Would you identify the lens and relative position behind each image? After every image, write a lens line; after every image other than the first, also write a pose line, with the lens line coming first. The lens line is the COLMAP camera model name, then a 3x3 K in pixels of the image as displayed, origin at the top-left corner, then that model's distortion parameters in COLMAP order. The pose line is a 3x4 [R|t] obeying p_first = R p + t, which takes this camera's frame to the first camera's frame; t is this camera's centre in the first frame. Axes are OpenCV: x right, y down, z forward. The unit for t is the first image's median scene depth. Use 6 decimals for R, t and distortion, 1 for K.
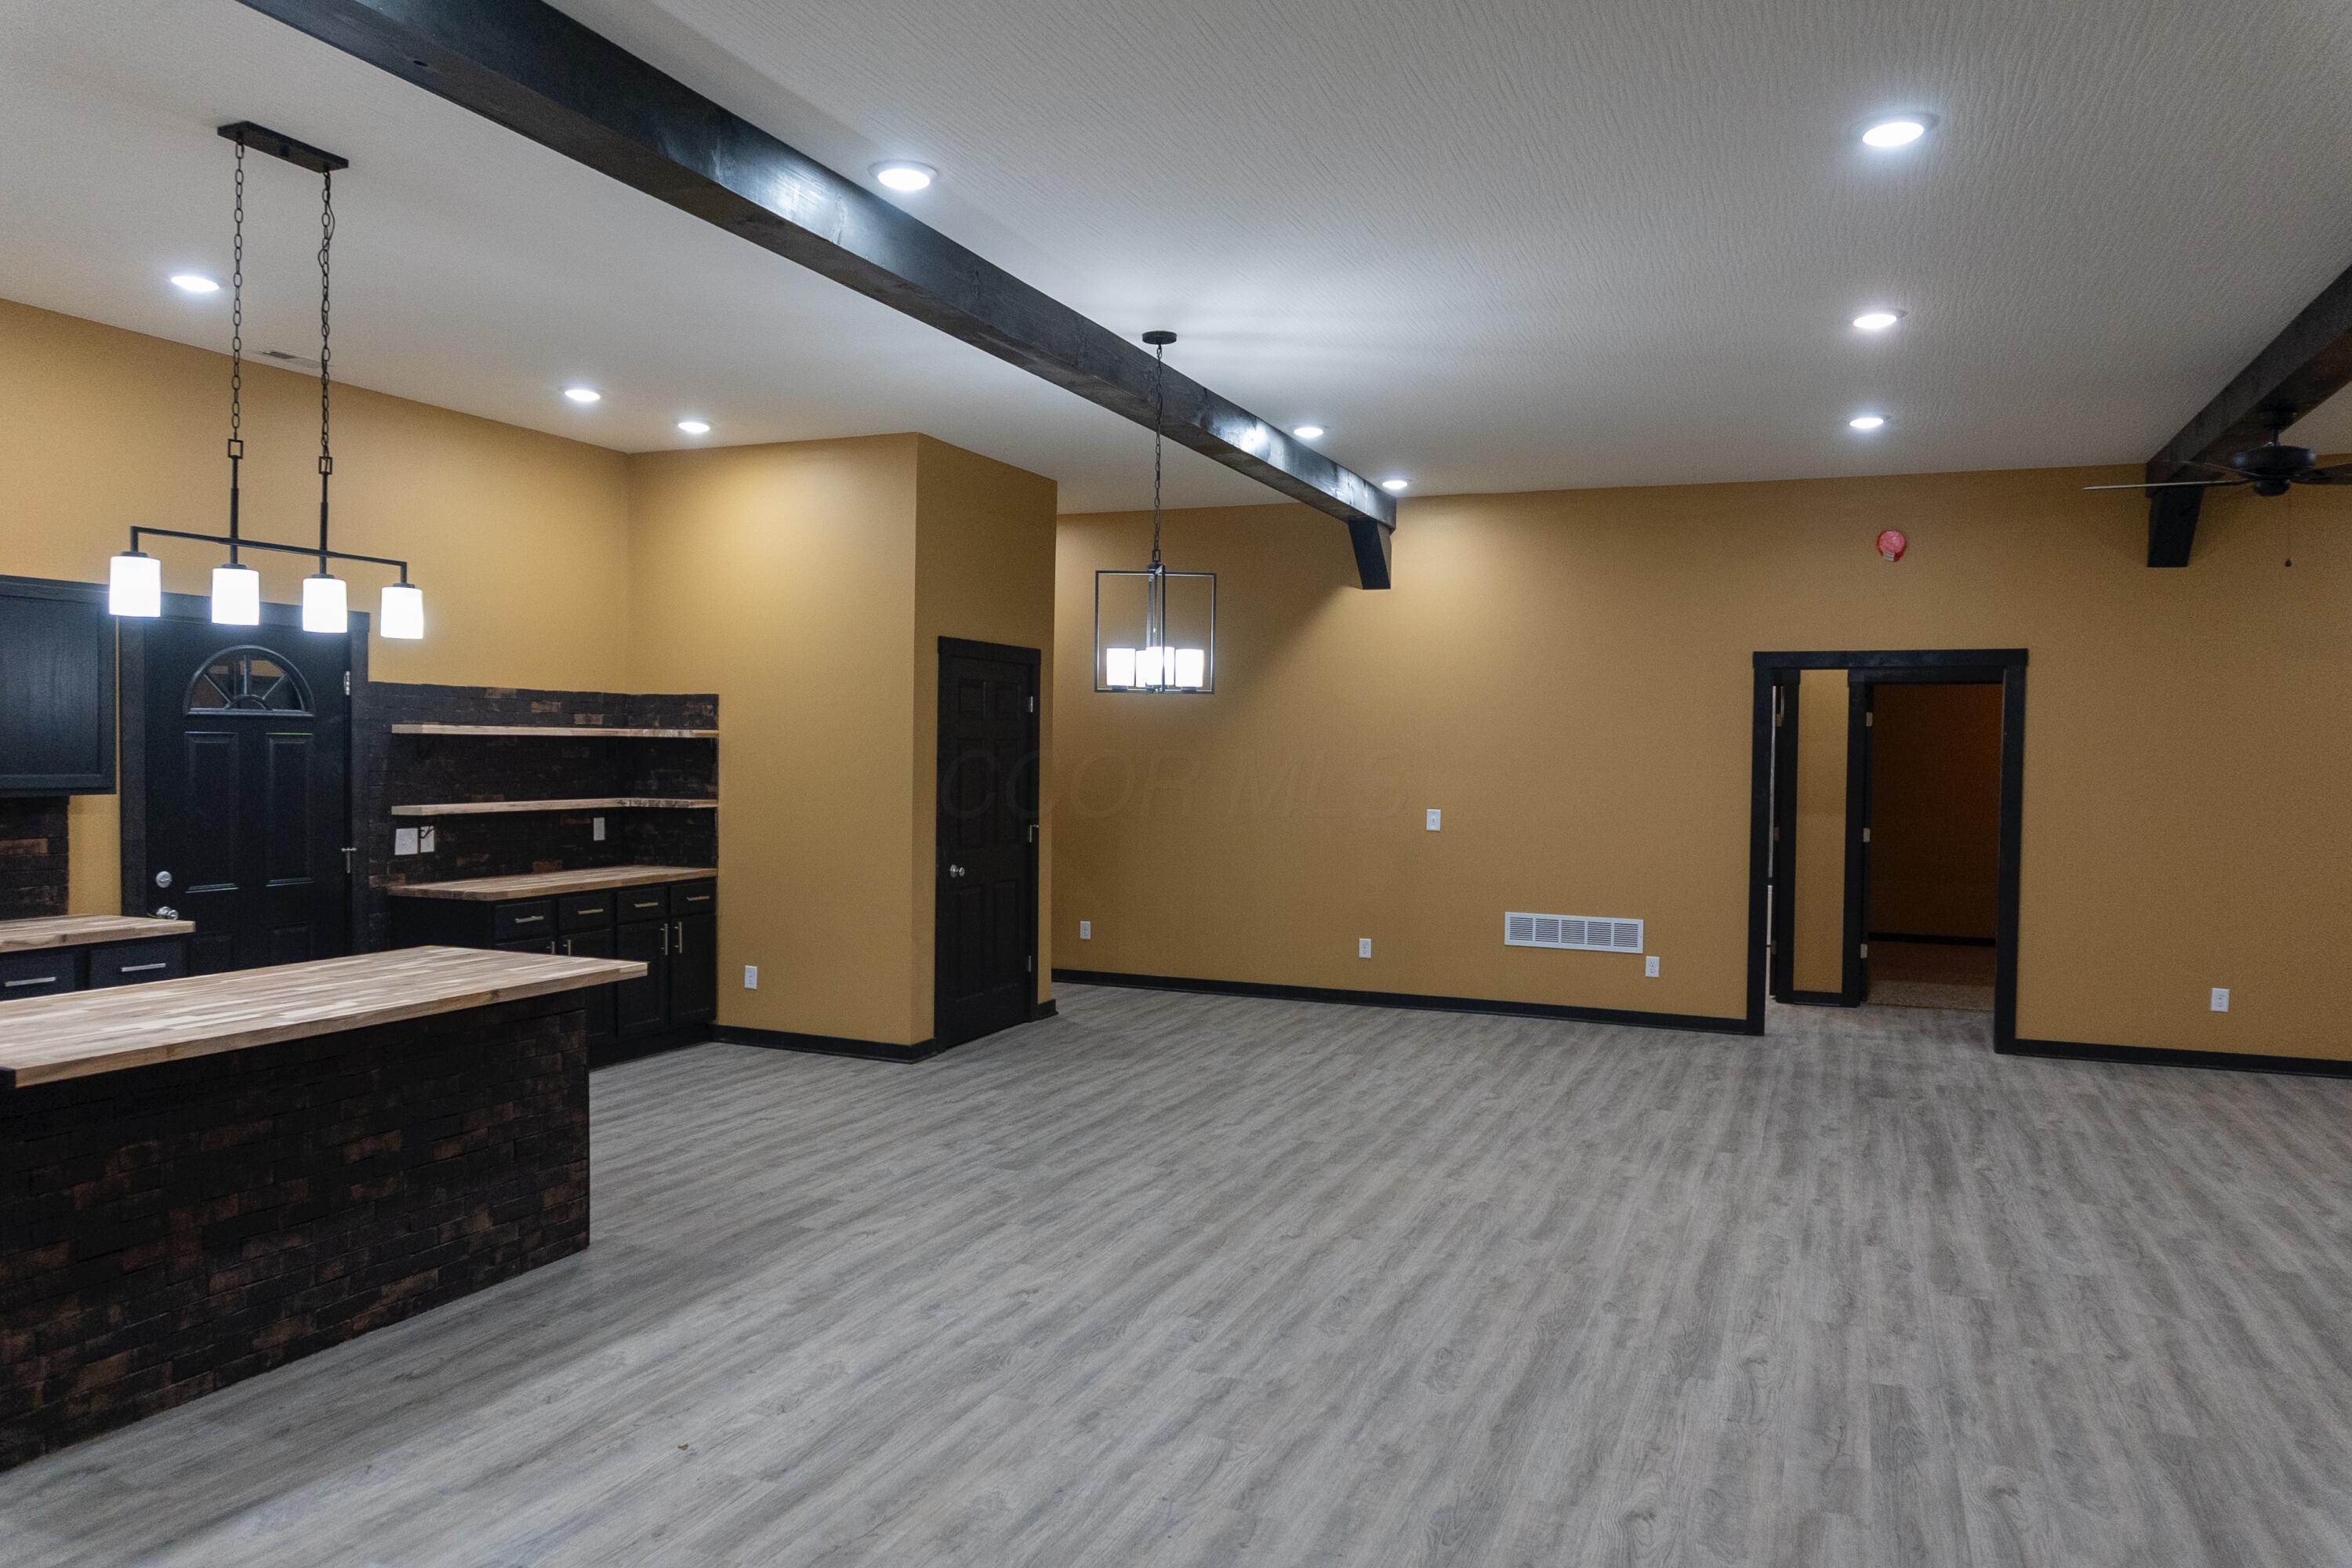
lens RADIAL K [[1570.7, 0, 1179.8], [0, 1570.7, 780.4], [0, 0, 1]] dist [-0.019078, -0.007662]
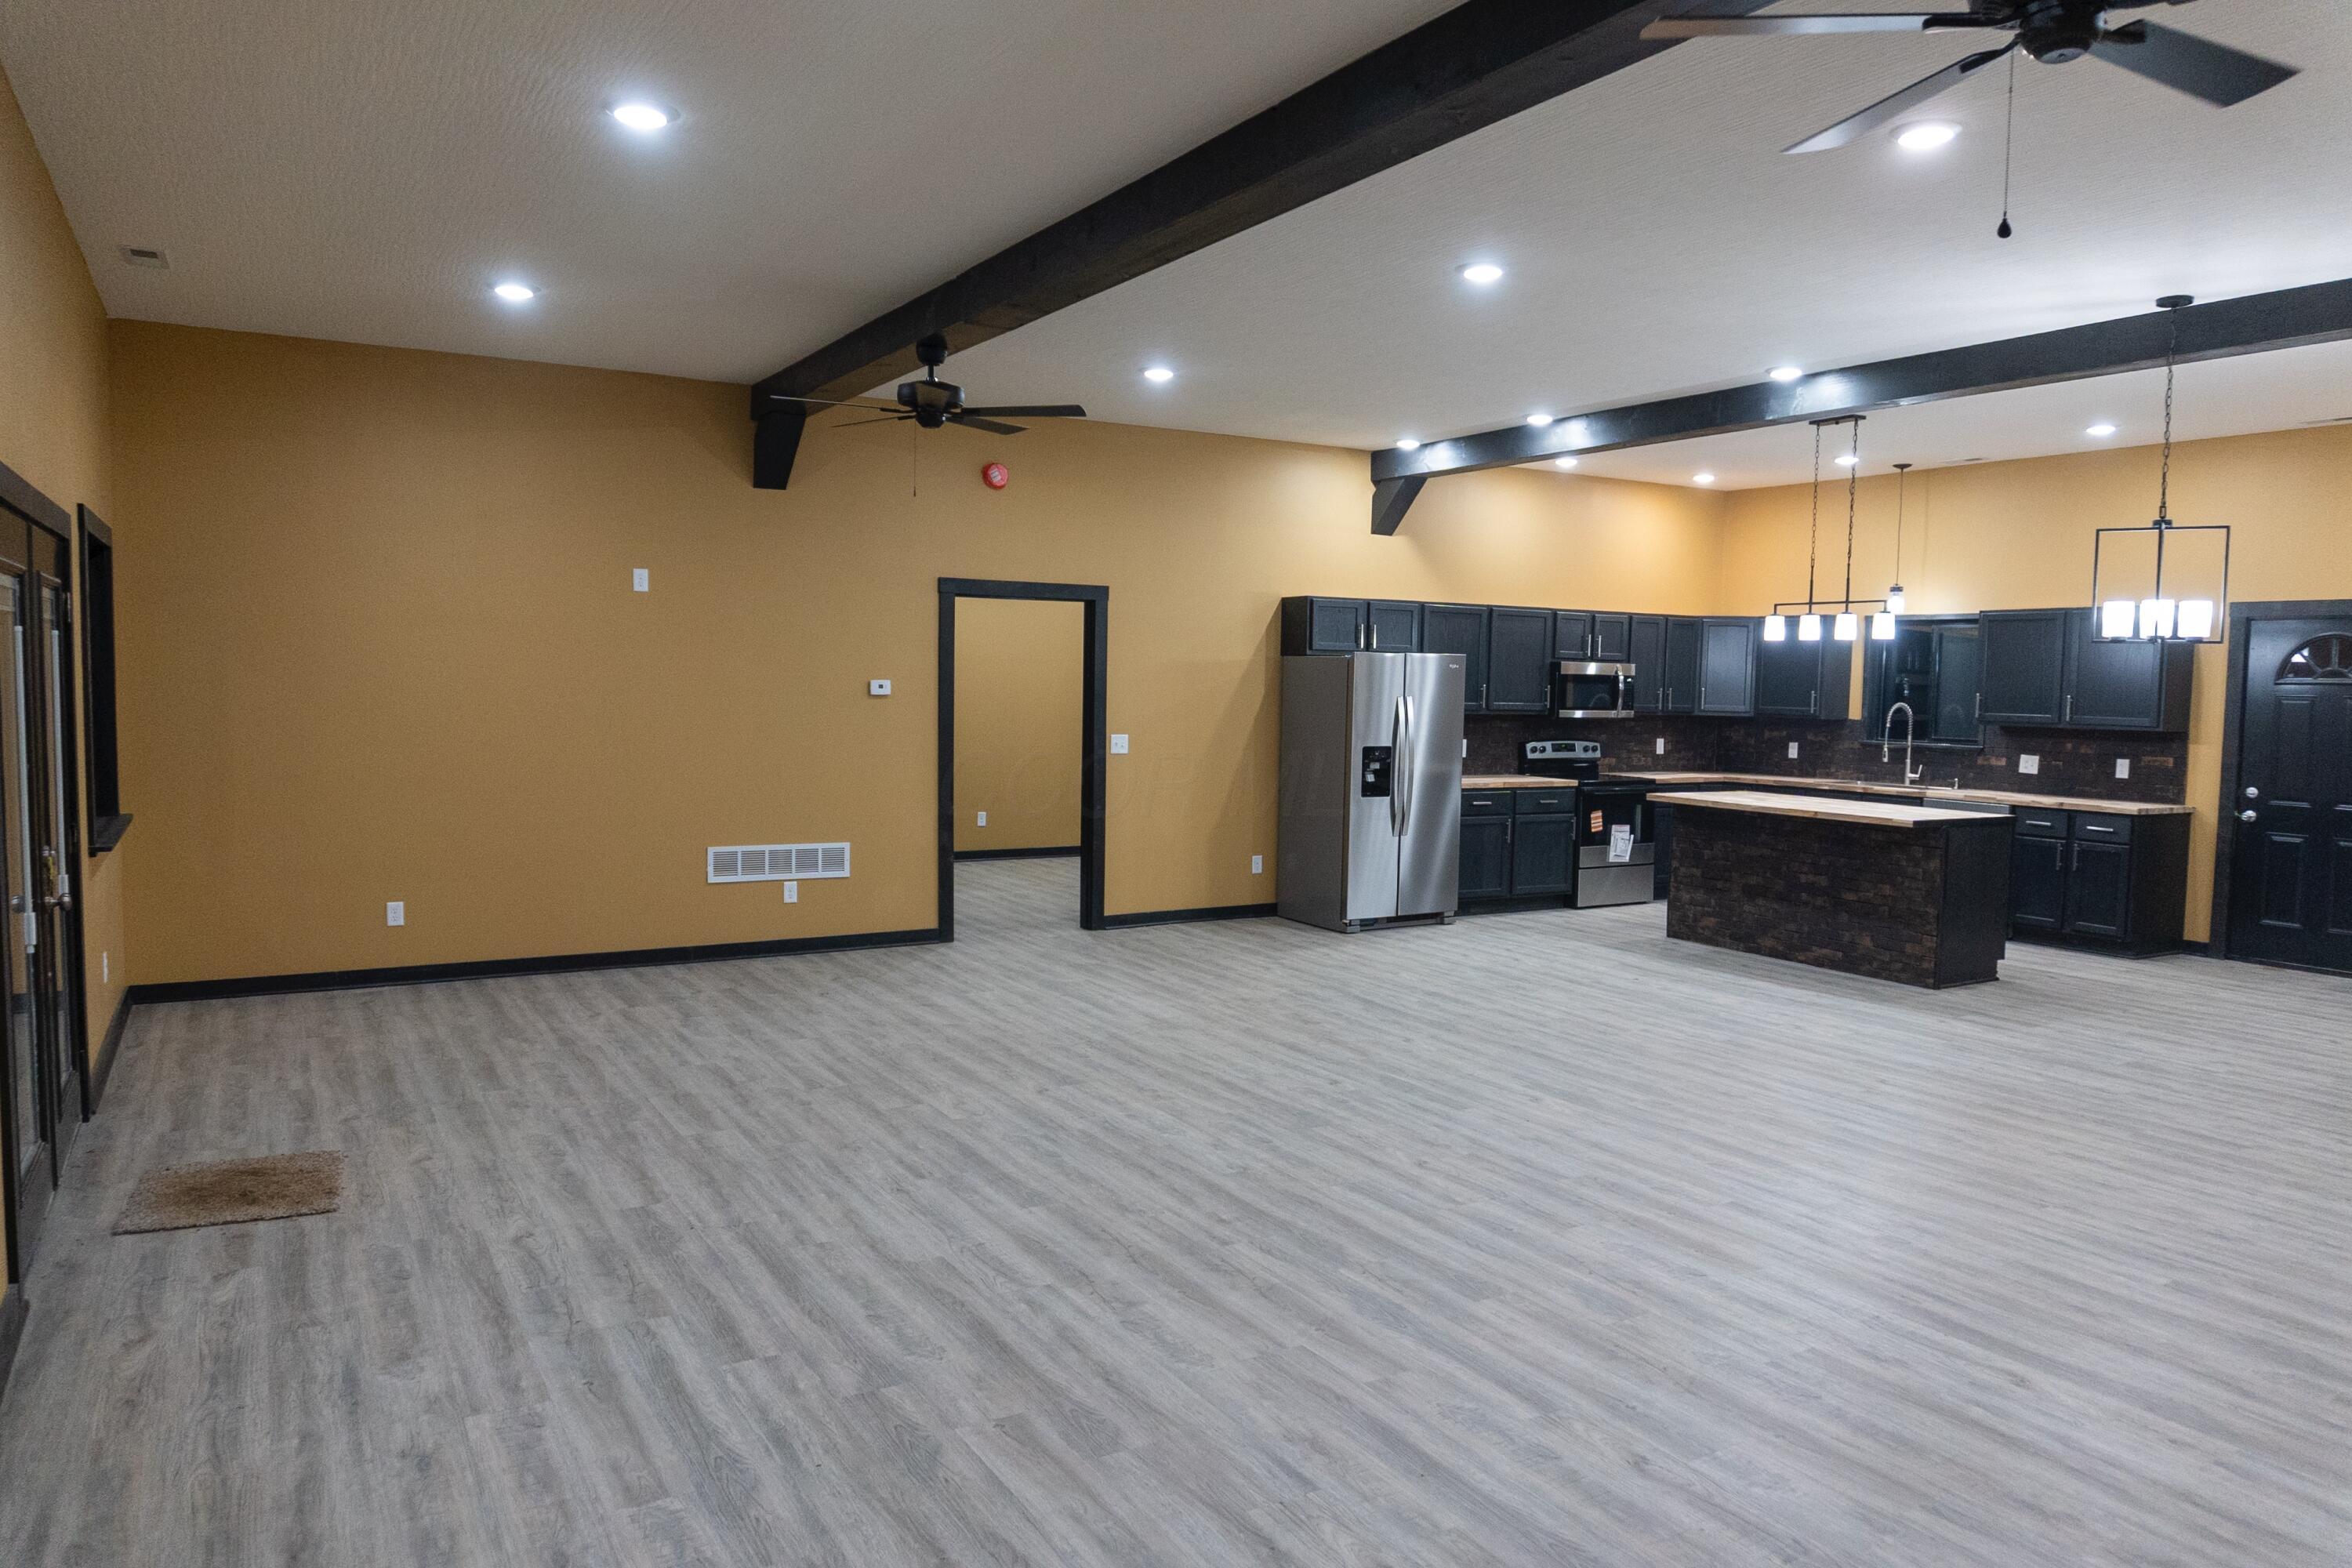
lens RADIAL K [[1570.7, 0, 1176.9], [0, 1570.7, 790.1], [0, 0, 1]] dist [-0.019078, -0.007662]
pose [[-0.597459, 0.037965, -0.801000, 1.490702], [-0.038239, 0.996393, 0.075748, -0.014277], [0.800987, 0.075886, -0.593853, 1.357913]]
